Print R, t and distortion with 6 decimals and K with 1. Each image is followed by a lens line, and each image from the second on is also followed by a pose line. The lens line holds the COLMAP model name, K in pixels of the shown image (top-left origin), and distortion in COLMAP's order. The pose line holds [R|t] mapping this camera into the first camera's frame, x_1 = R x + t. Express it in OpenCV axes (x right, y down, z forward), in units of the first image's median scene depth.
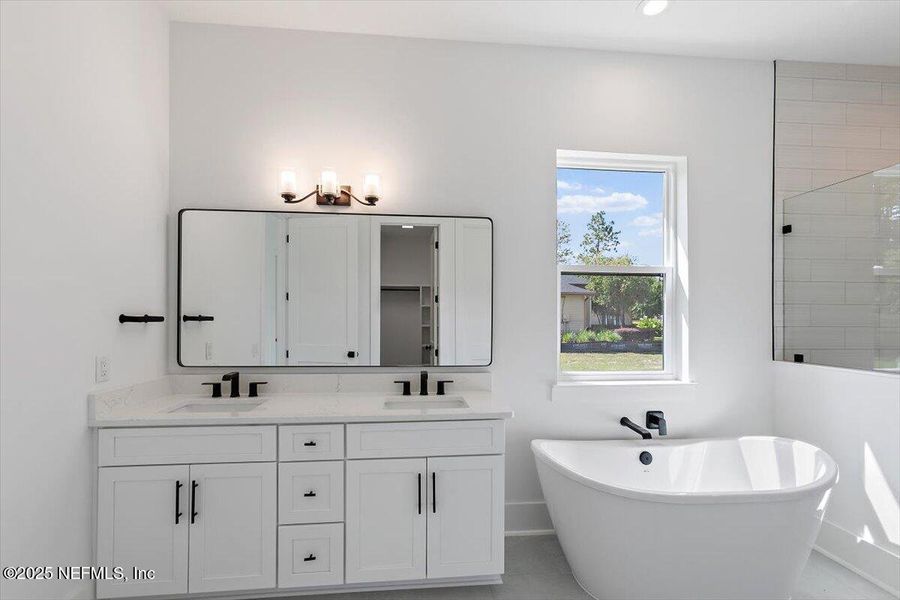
lens RADIAL K [[405.1, 0, 454.0], [0, 405.1, 306.7], [0, 0, 1]] dist [-0.005303, 0.000285]
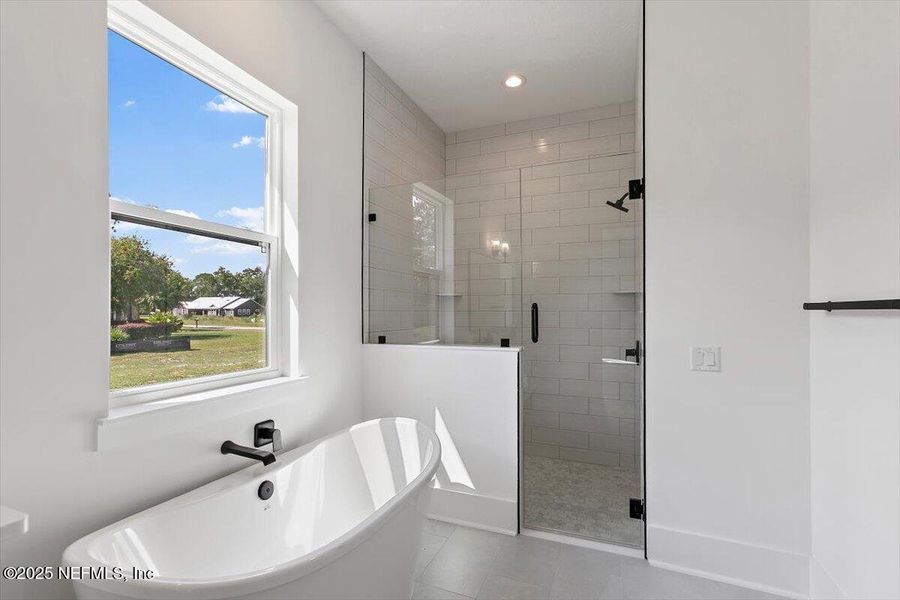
lens RADIAL K [[405.1, 0, 452.4], [0, 405.1, 307.2], [0, 0, 1]] dist [-0.005303, 0.000285]
pose [[0.466817, 0.005572, 0.884337, -0.007613], [-0.018682, 0.999819, 0.003562, 0.033763], [-0.884157, -0.018184, 0.466836, 0.323118]]
